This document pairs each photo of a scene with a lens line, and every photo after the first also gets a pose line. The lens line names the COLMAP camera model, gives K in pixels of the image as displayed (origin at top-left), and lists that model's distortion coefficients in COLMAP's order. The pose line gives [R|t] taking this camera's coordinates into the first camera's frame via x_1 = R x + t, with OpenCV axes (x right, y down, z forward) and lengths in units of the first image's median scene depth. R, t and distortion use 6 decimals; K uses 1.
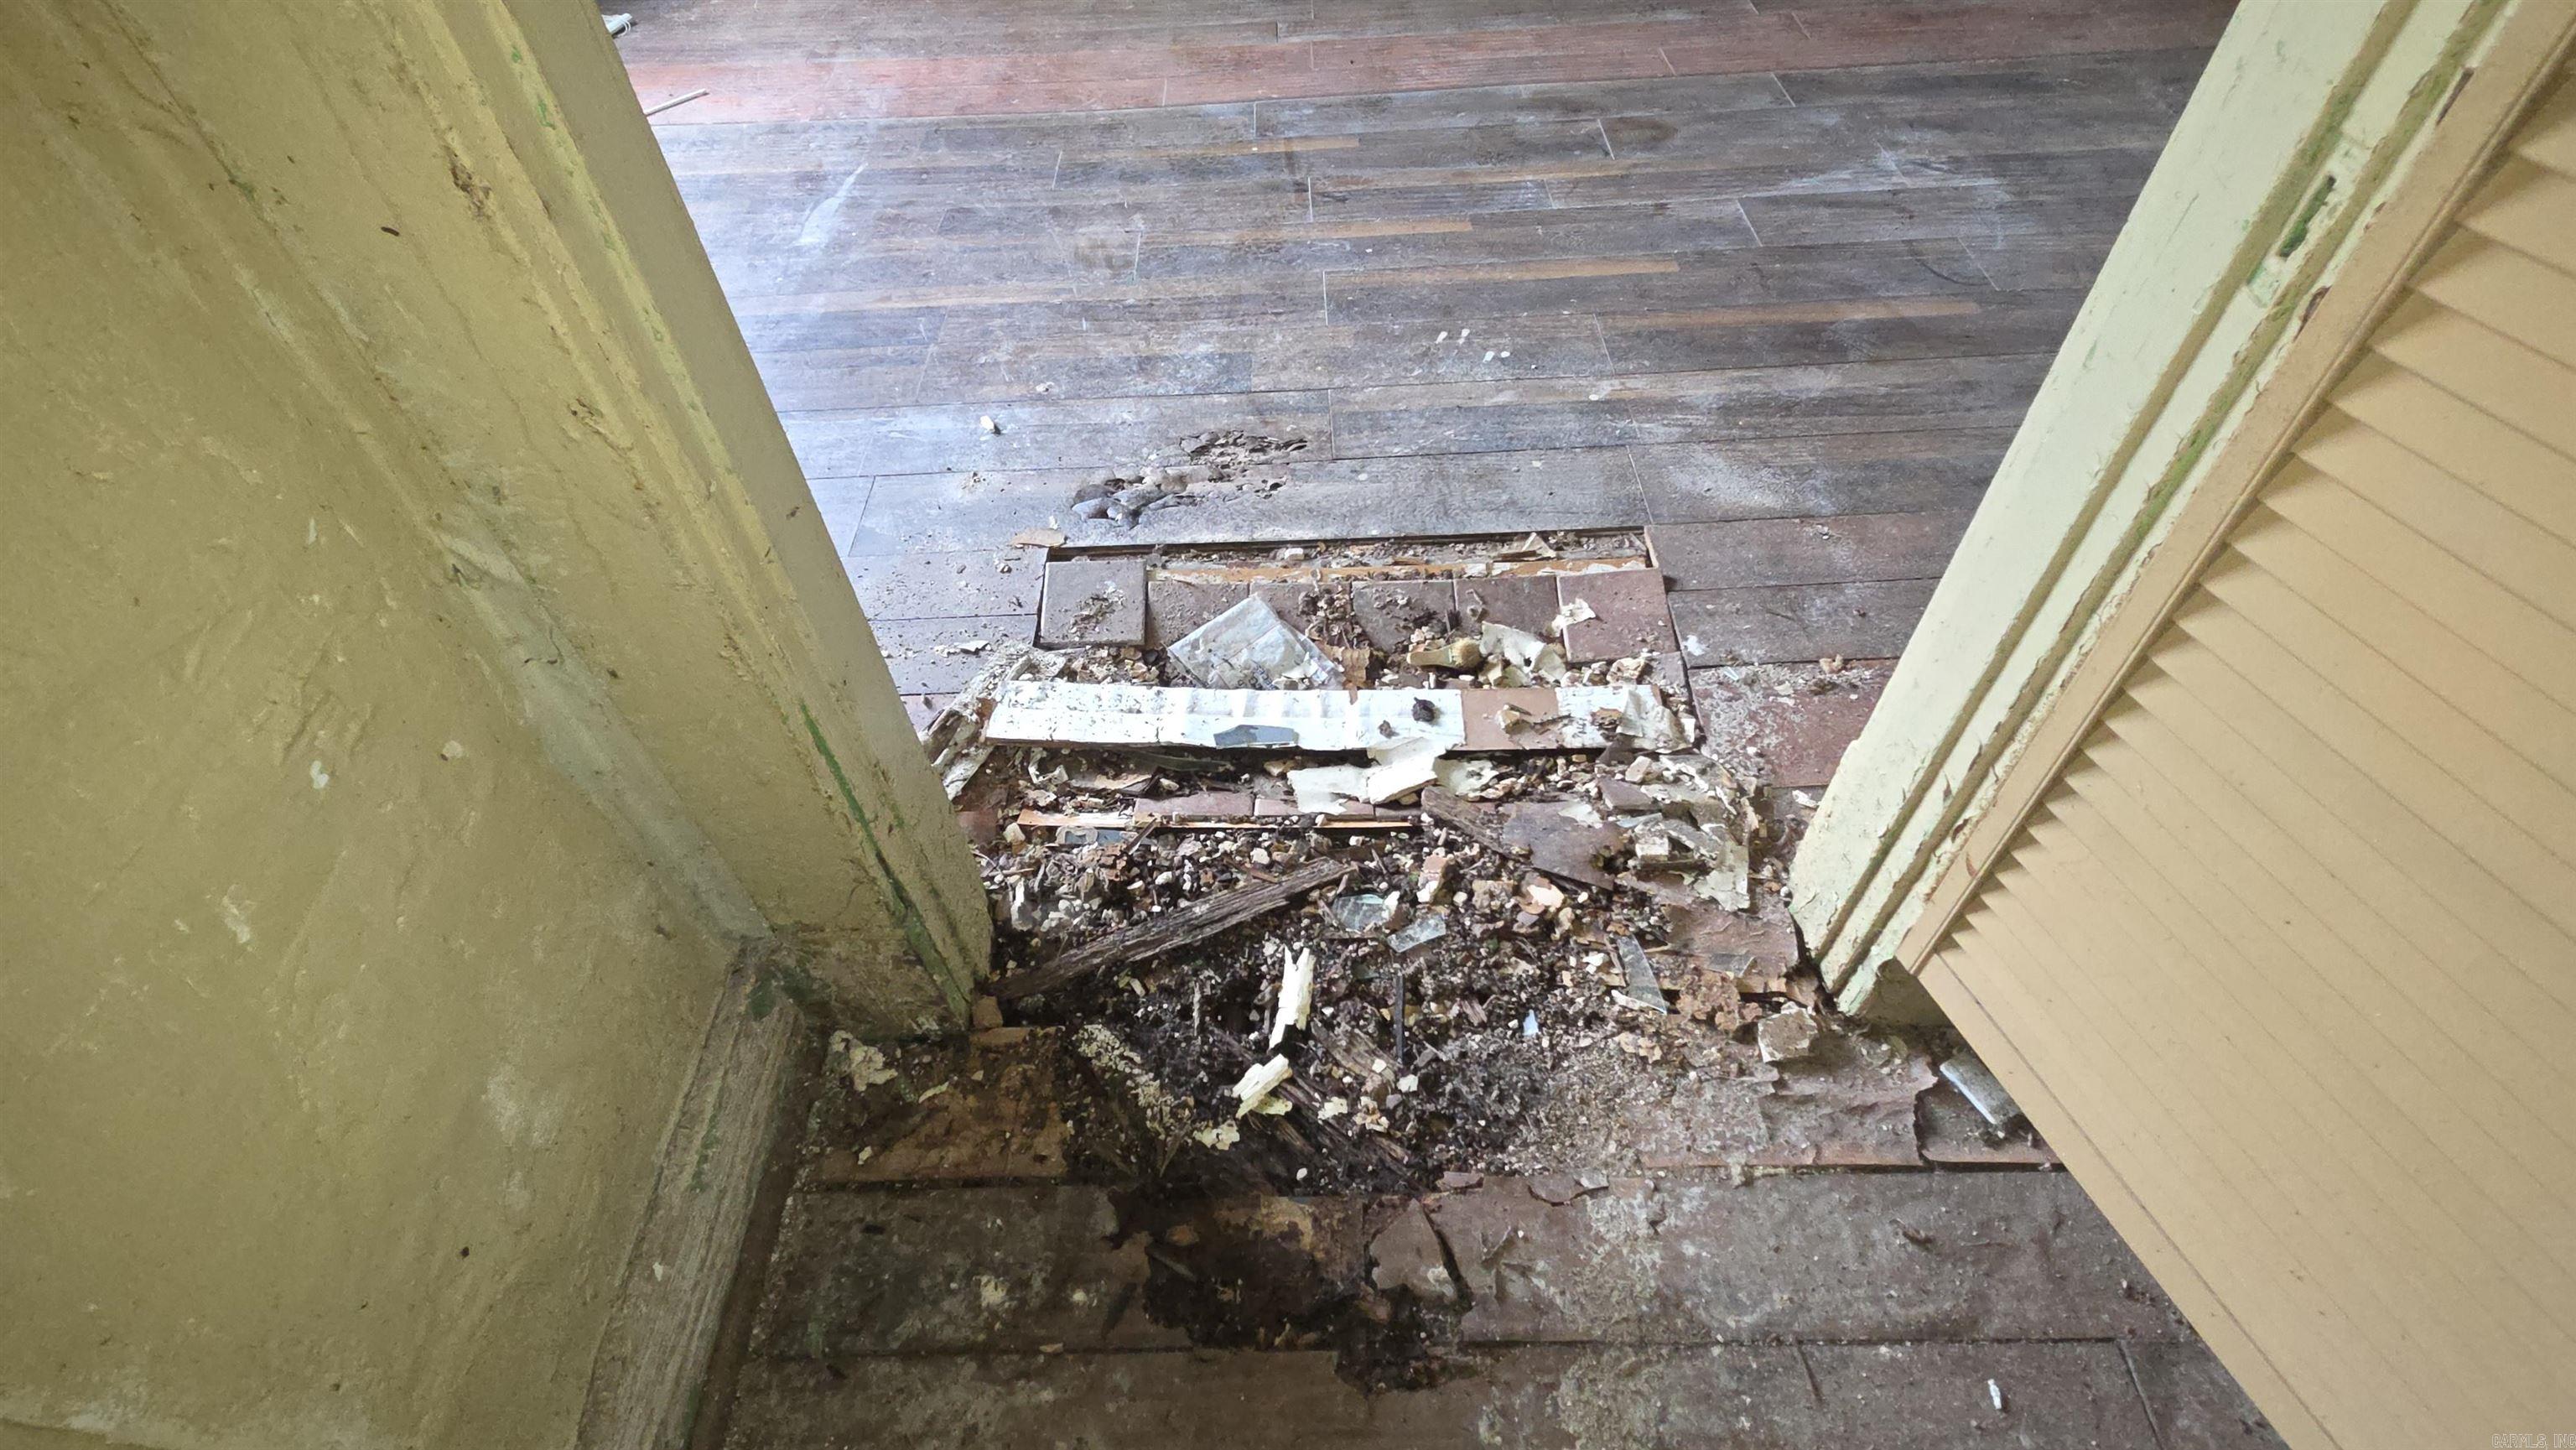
lens RADIAL K [[1178.2, 0, 1286.1], [0, 1178.2, 712.6], [0, 0, 1]] dist [0.003438, 0.000047]
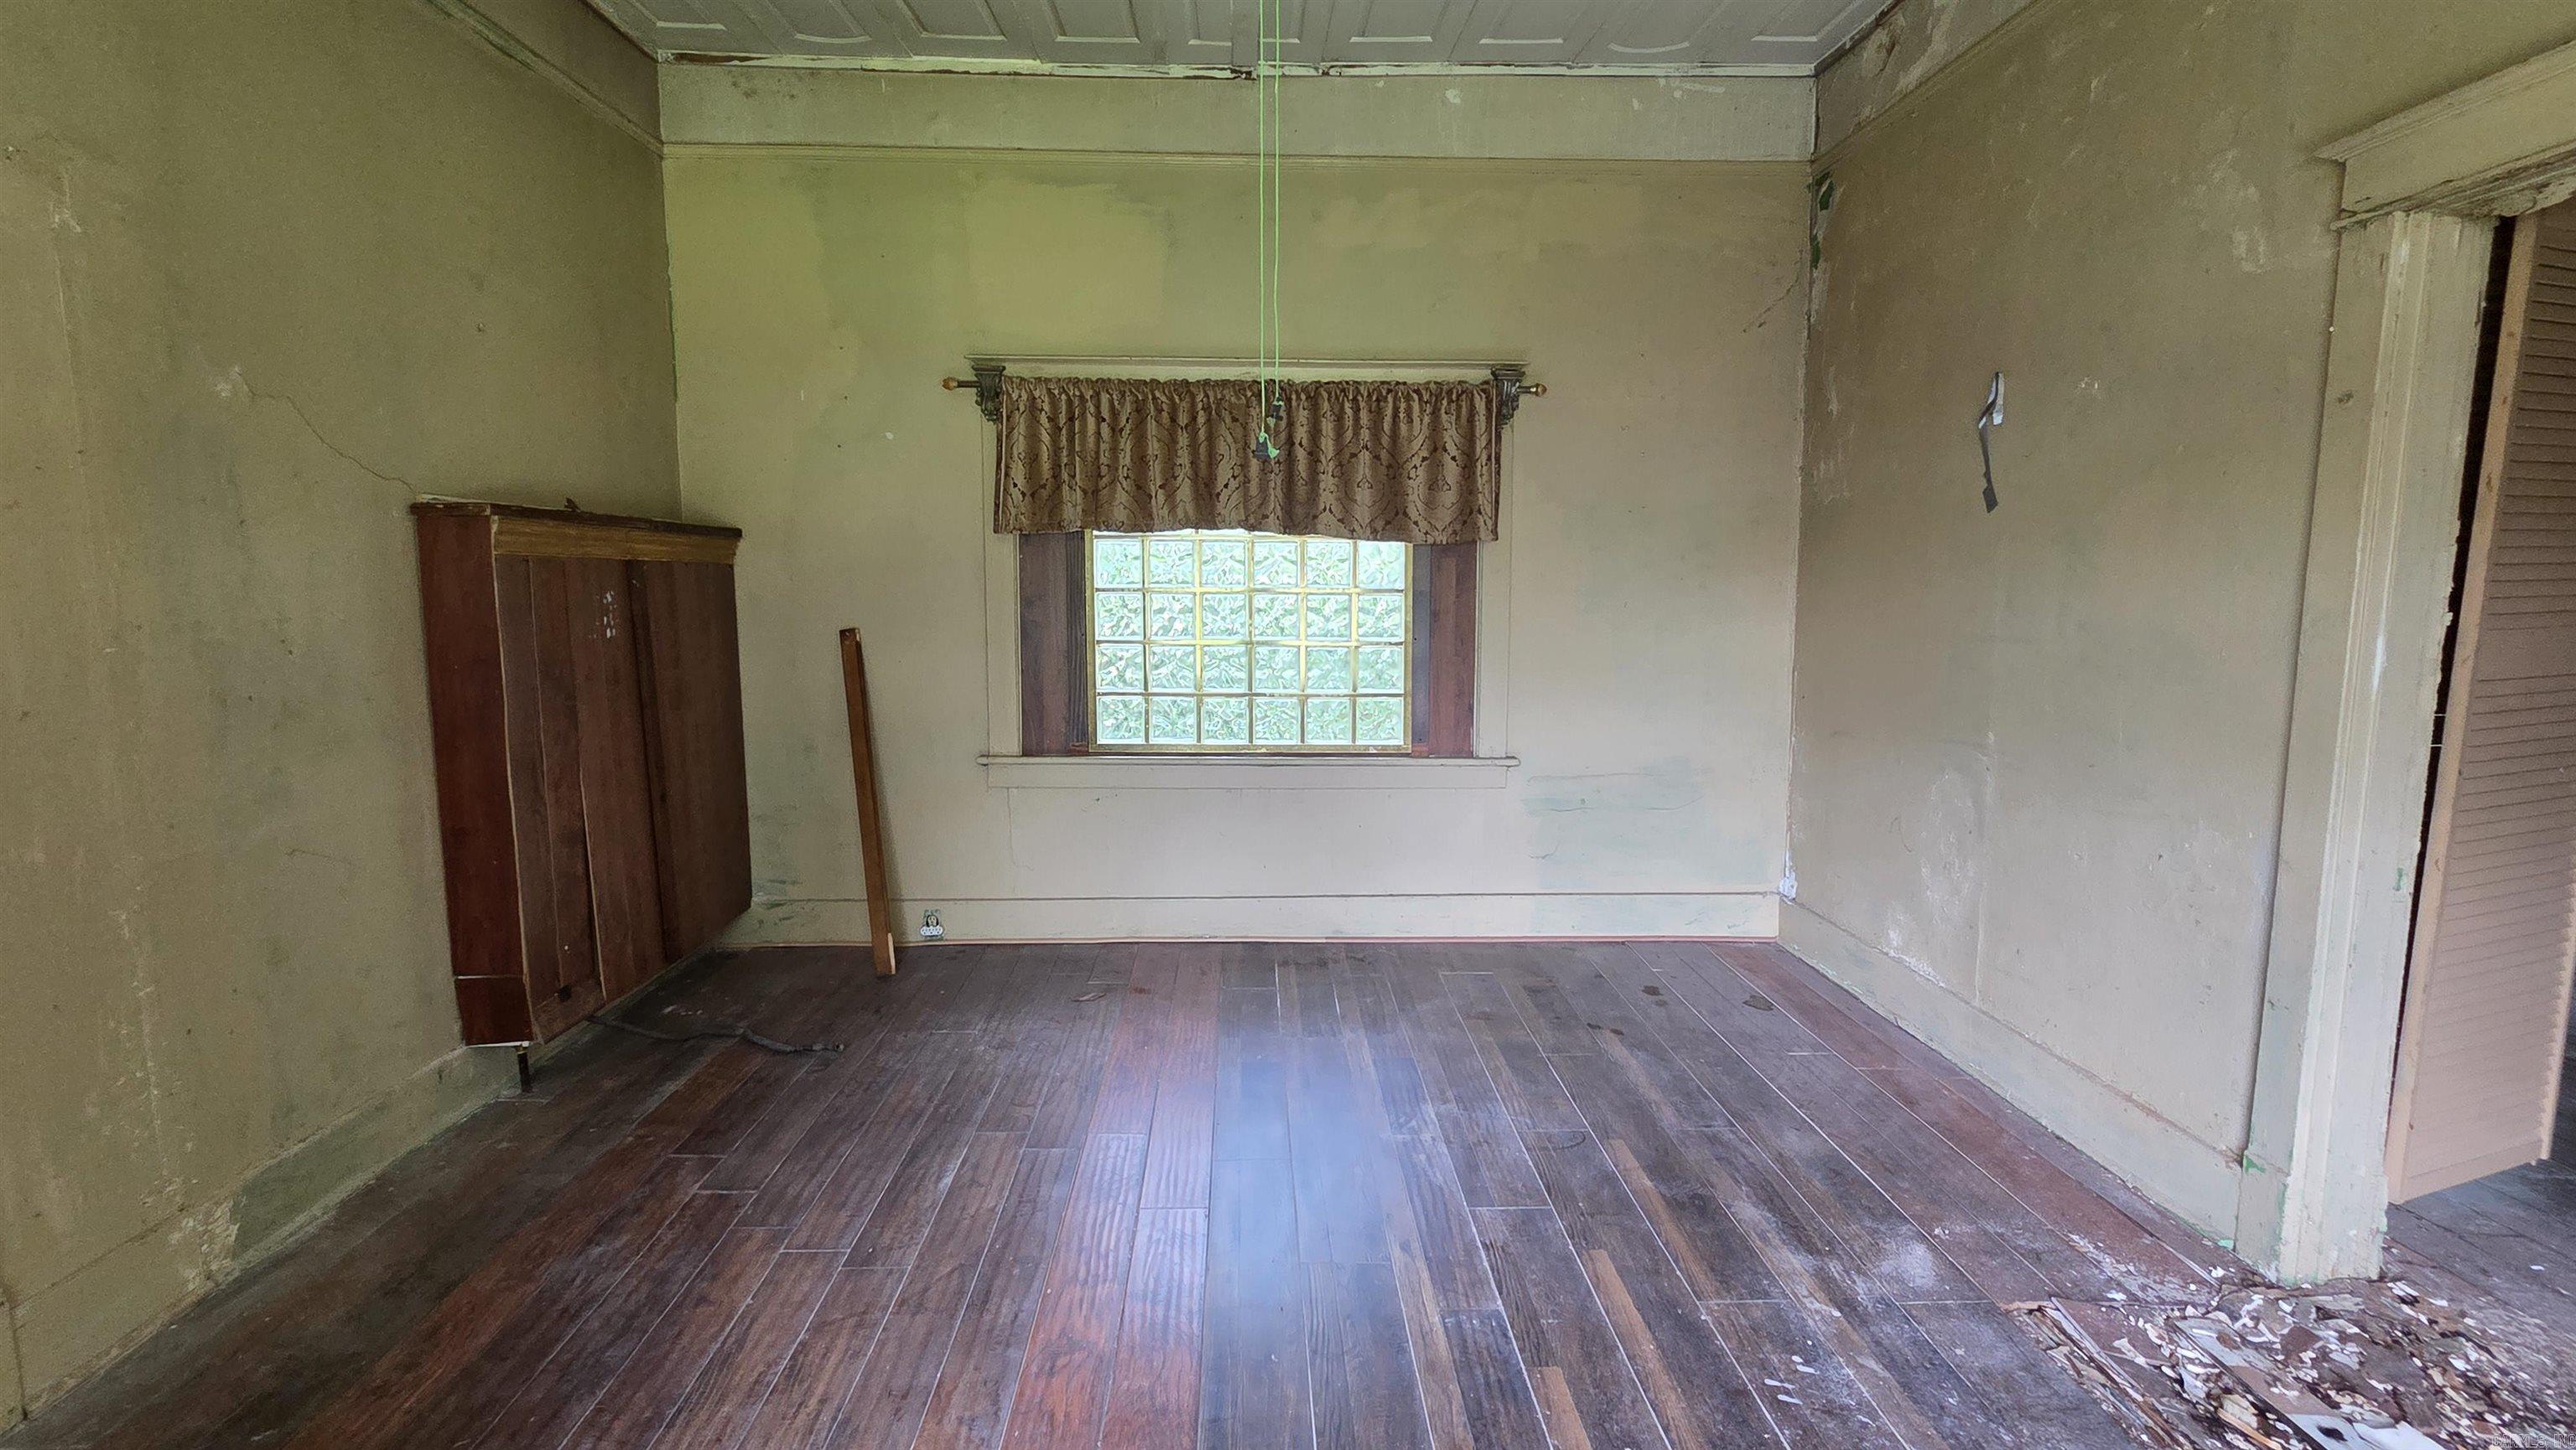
lens RADIAL K [[1178.2, 0, 1286.1], [0, 1178.2, 712.6], [0, 0, 1]] dist [0.003438, 0.000047]
pose [[-0.018863, -0.067988, 0.997508, -0.708998], [0.762808, 0.643990, 0.058318, -0.940556], [-0.646350, 0.762007, 0.039714, 0.704383]]
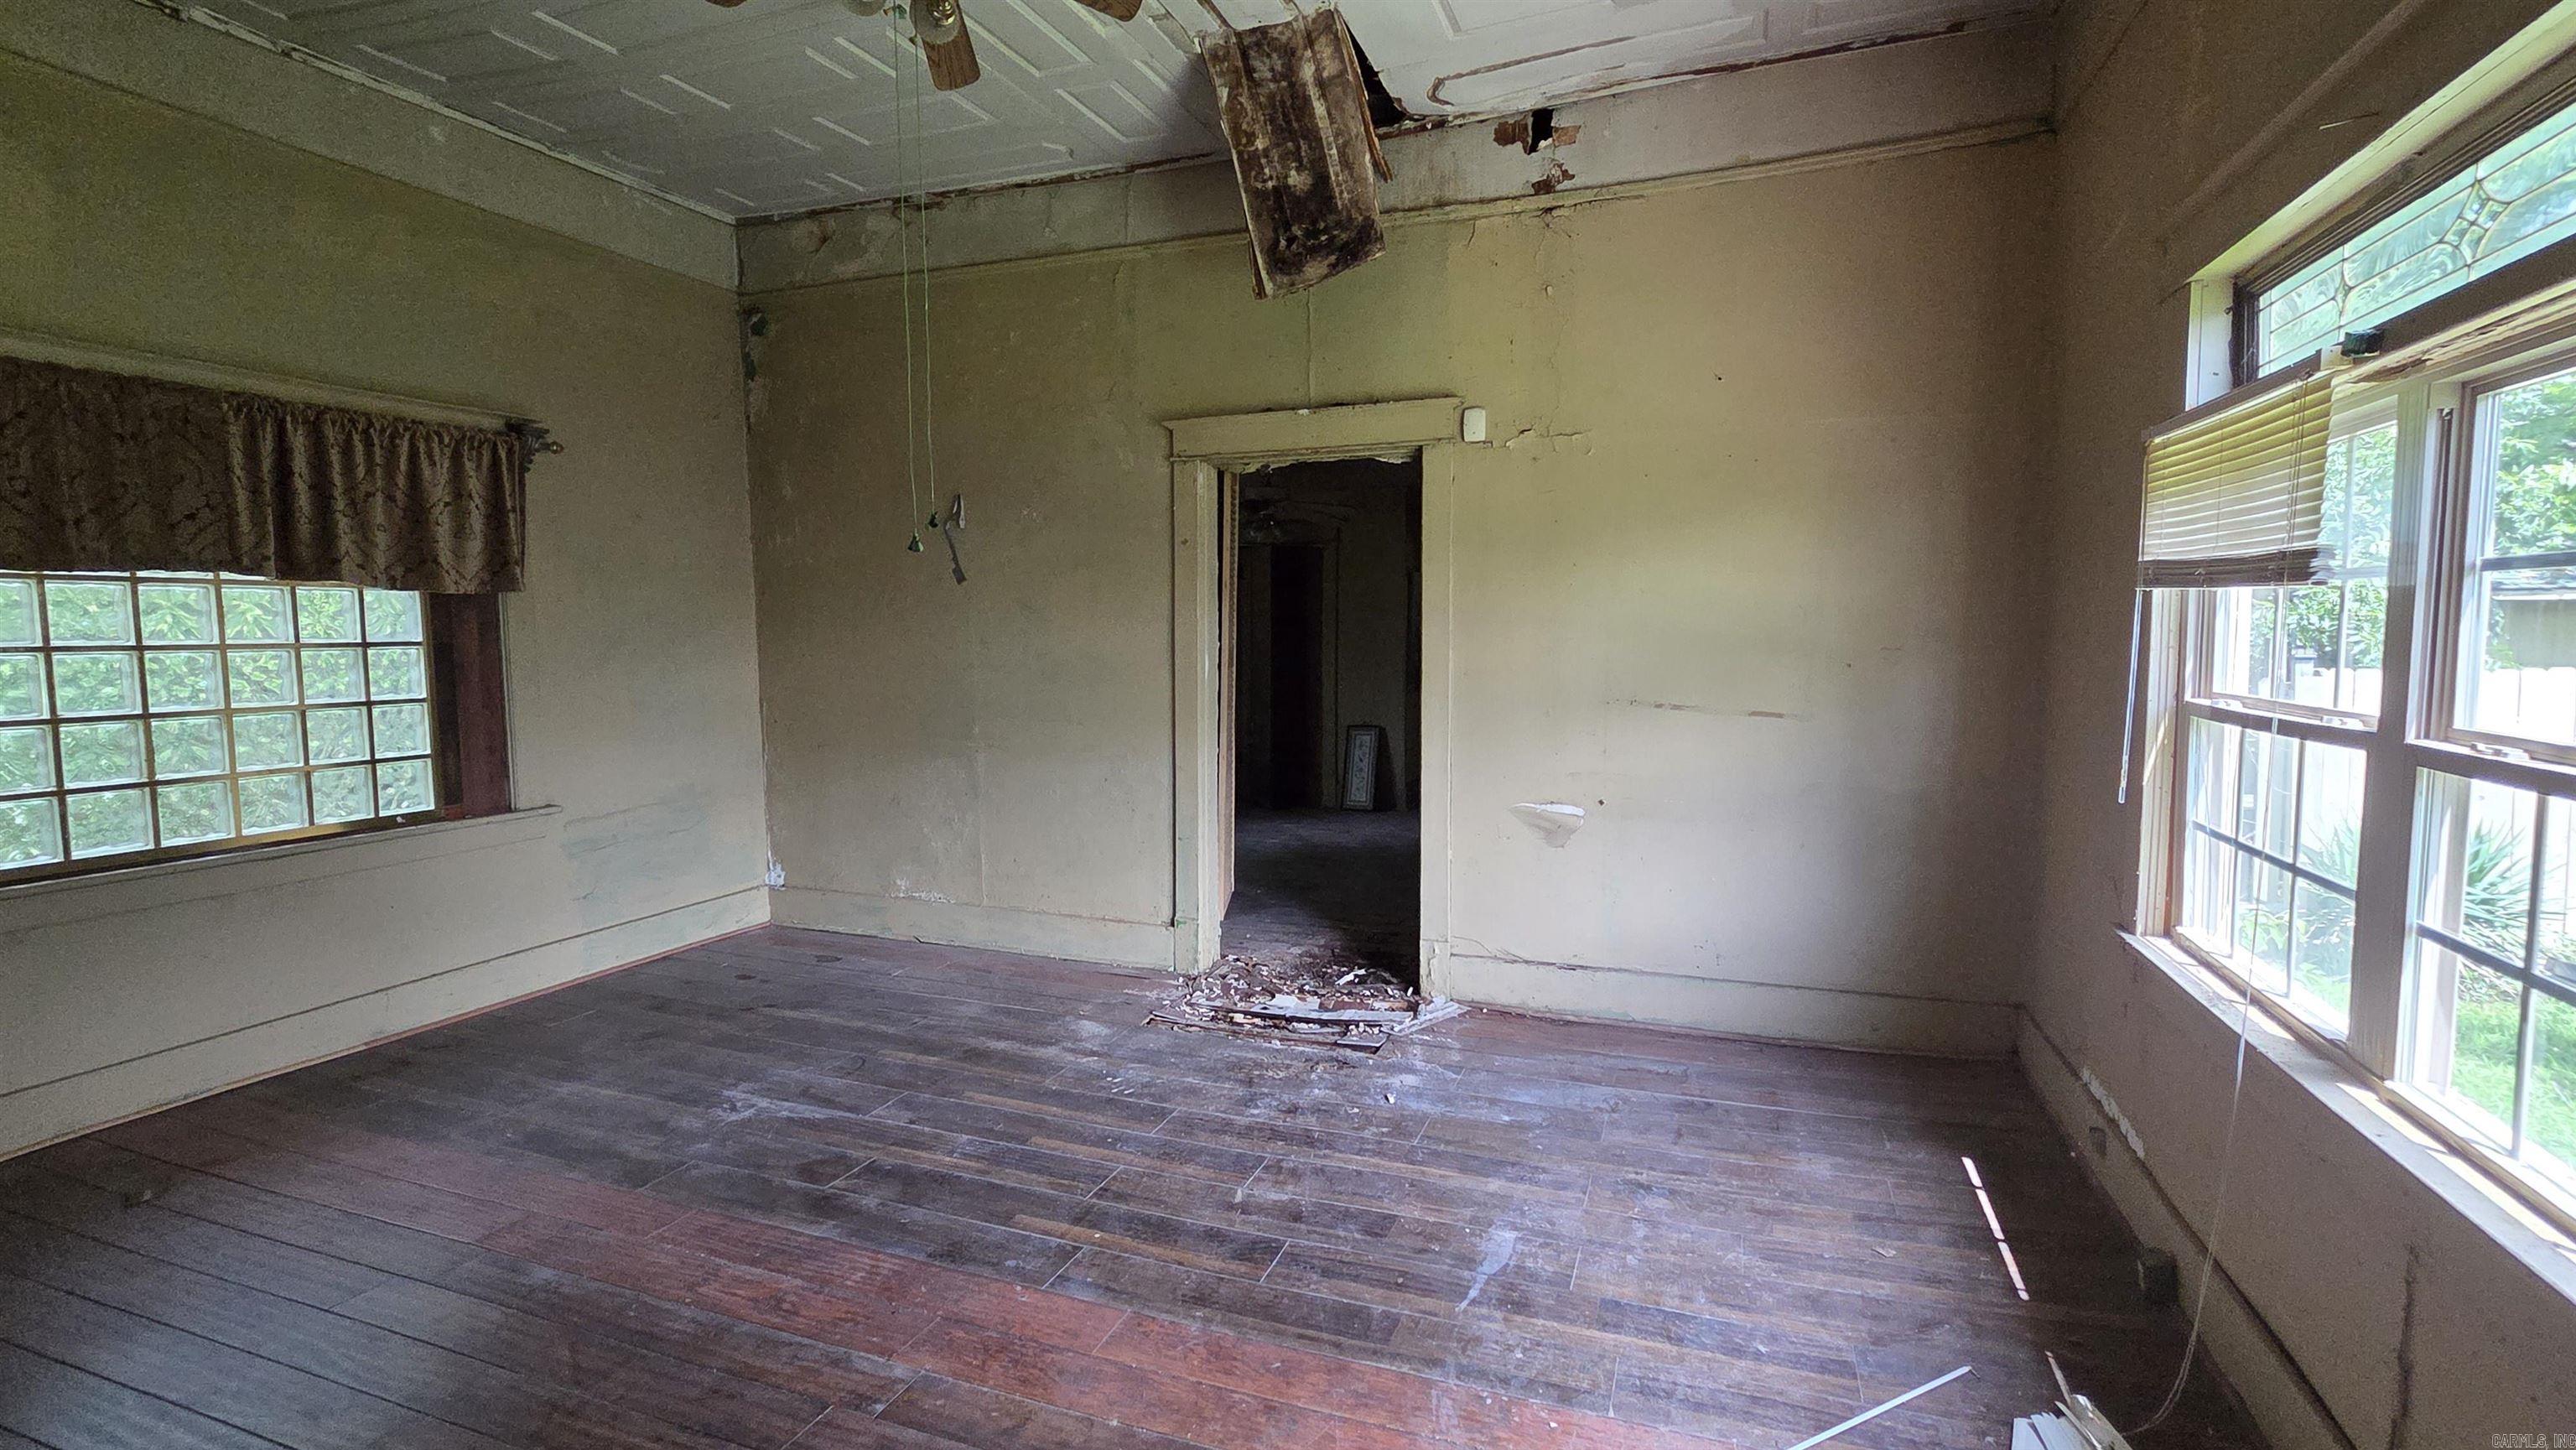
lens RADIAL K [[1178.2, 0, 1286.1], [0, 1178.2, 712.6], [0, 0, 1]] dist [0.003438, 0.000047]
pose [[-0.929458, 0.017240, 0.368524, -0.650328], [0.307616, 0.587661, 0.748350, -1.662941], [-0.203666, 0.808924, -0.551509, 1.293008]]
